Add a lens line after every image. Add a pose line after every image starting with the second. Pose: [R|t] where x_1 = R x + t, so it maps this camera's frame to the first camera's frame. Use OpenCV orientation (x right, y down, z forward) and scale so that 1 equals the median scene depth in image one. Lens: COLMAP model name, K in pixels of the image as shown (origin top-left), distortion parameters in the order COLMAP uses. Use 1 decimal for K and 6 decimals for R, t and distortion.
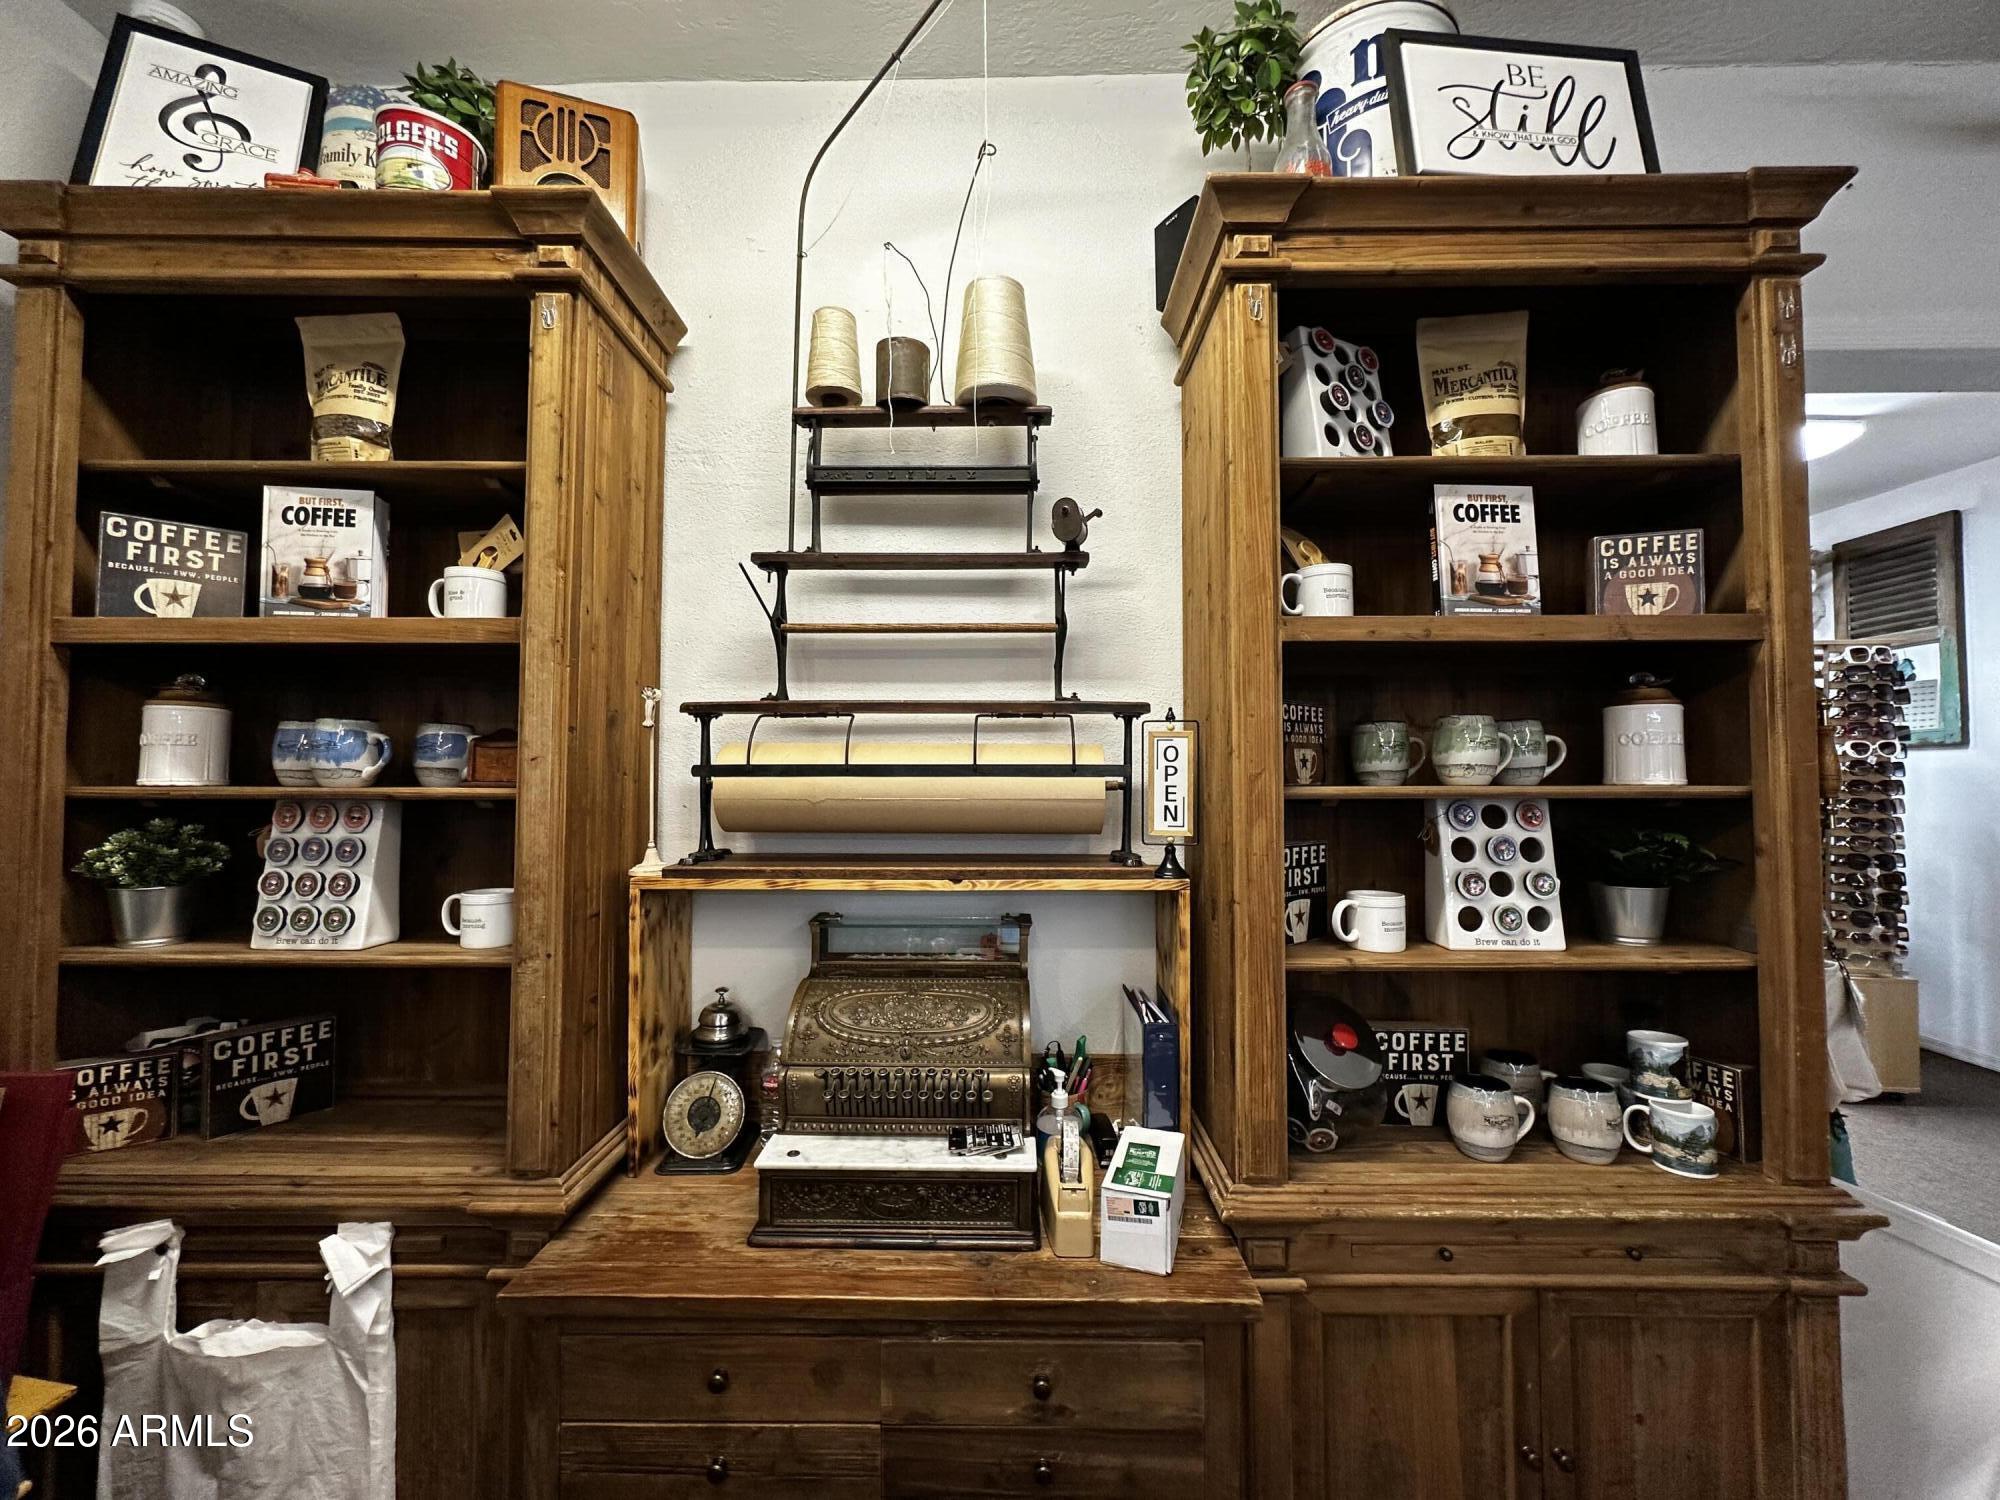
lens RADIAL K [[797.7, 0, 1000.3], [0, 797.7, 753.5], [0, 0, 1]] dist [-0.004301, 0.000933]
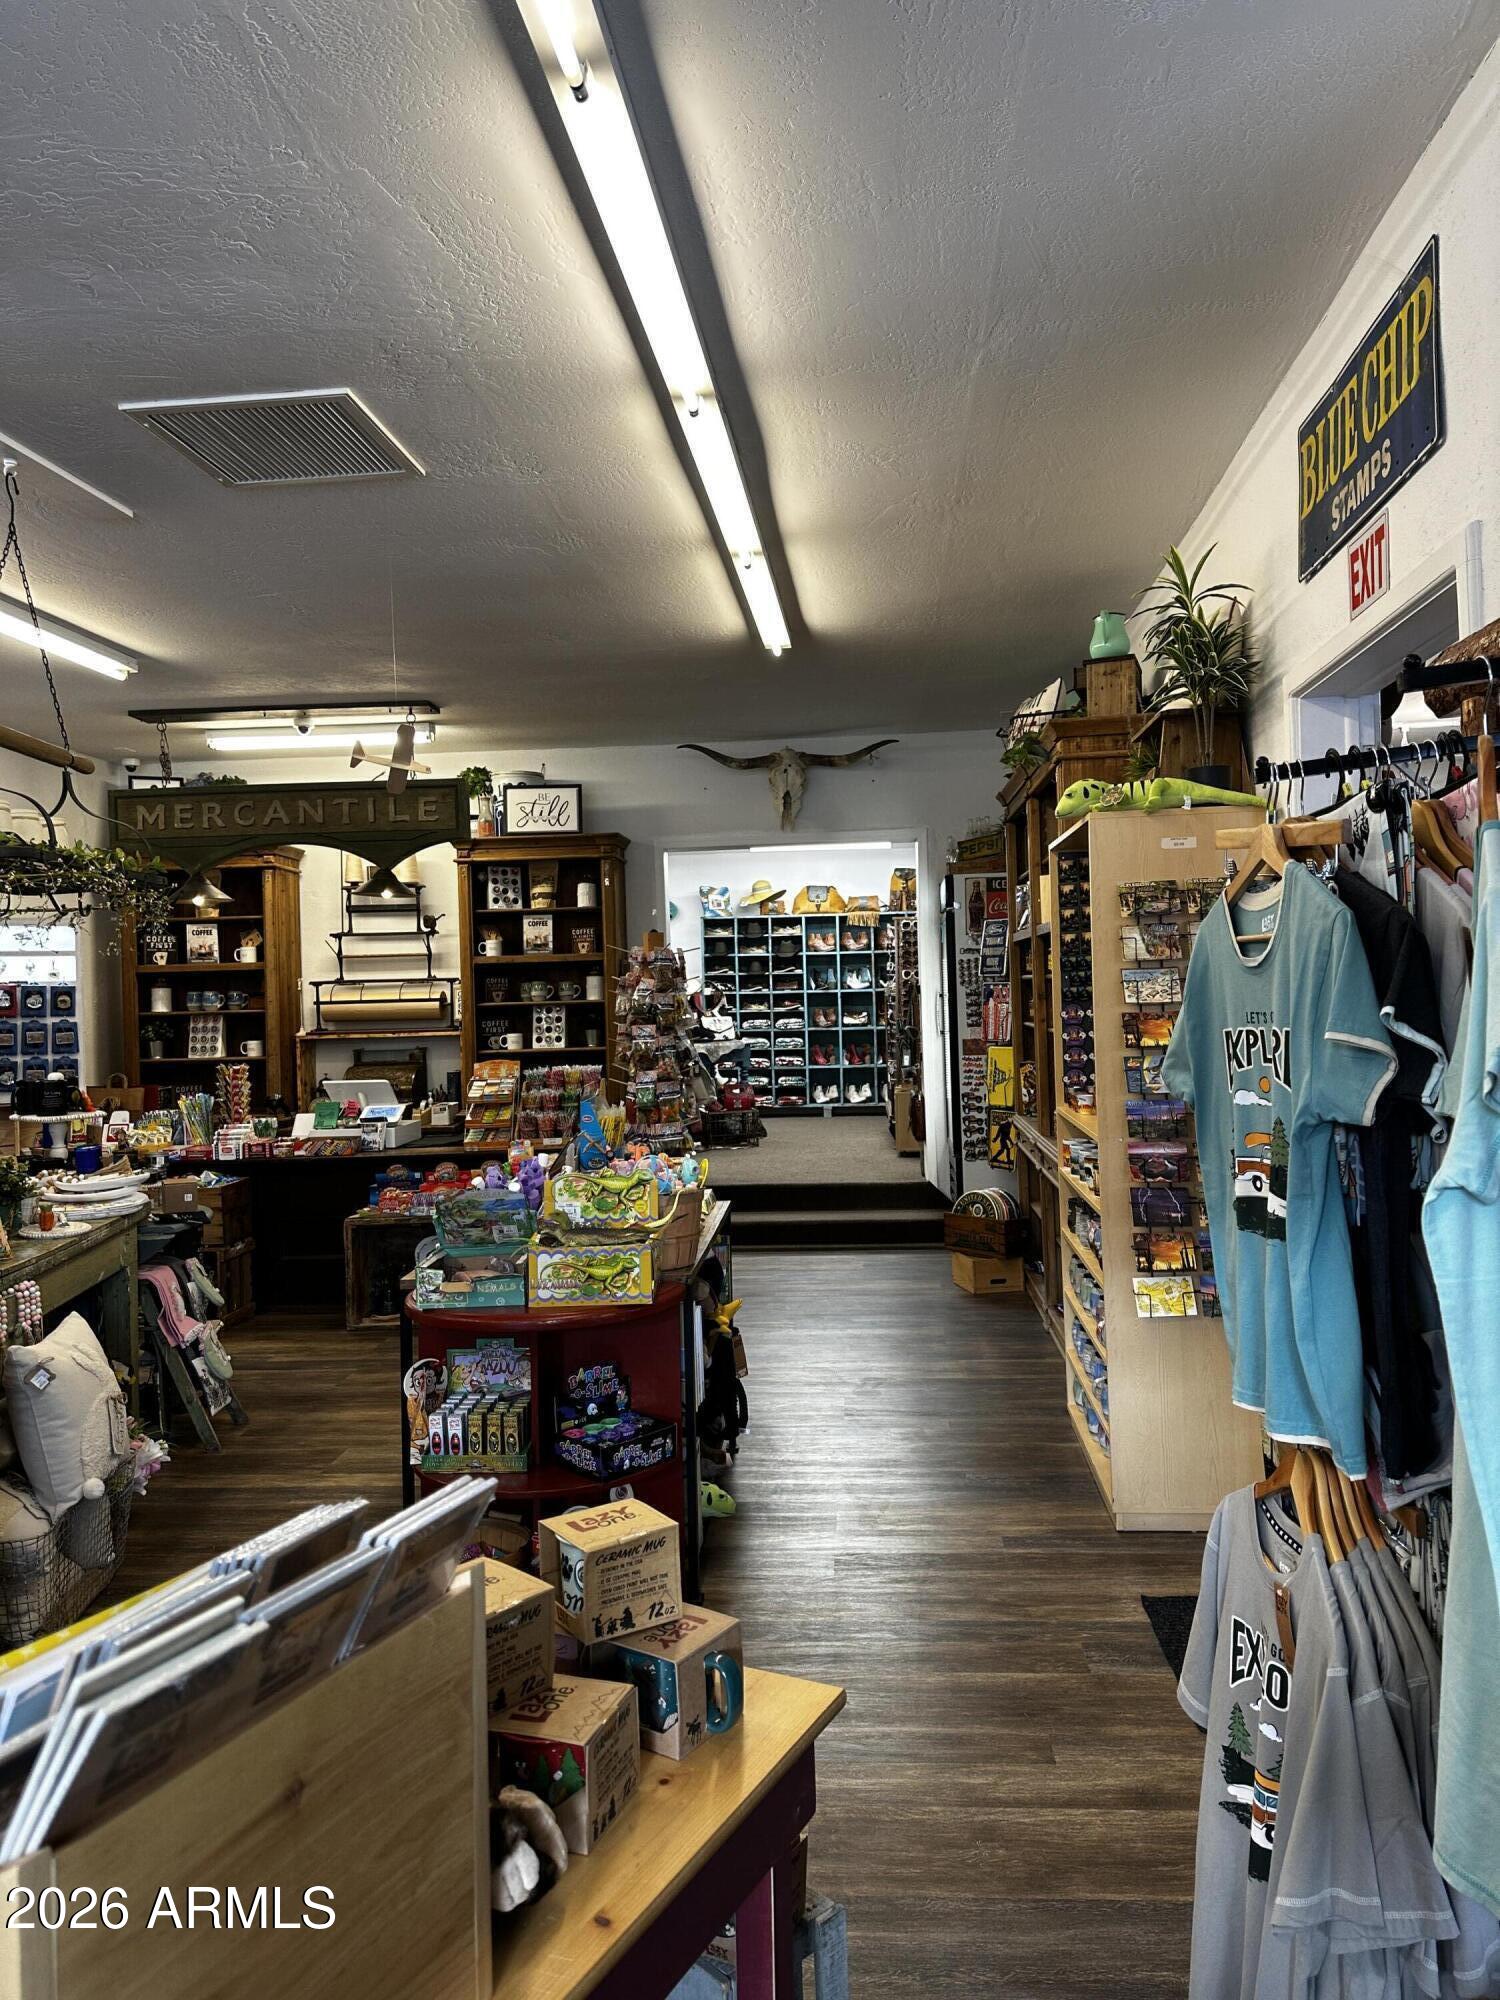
lens RADIAL K [[1422.8, 0, 808.4], [0, 1422.8, 994.7], [0, 0, 1]] dist [0.100495, -0.144411]
pose [[0.998996, -0.027213, -0.035595, 1.956383], [0.028373, 0.999069, 0.032512, -0.155633], [0.034677, -0.033490, 0.998837, -5.089532]]
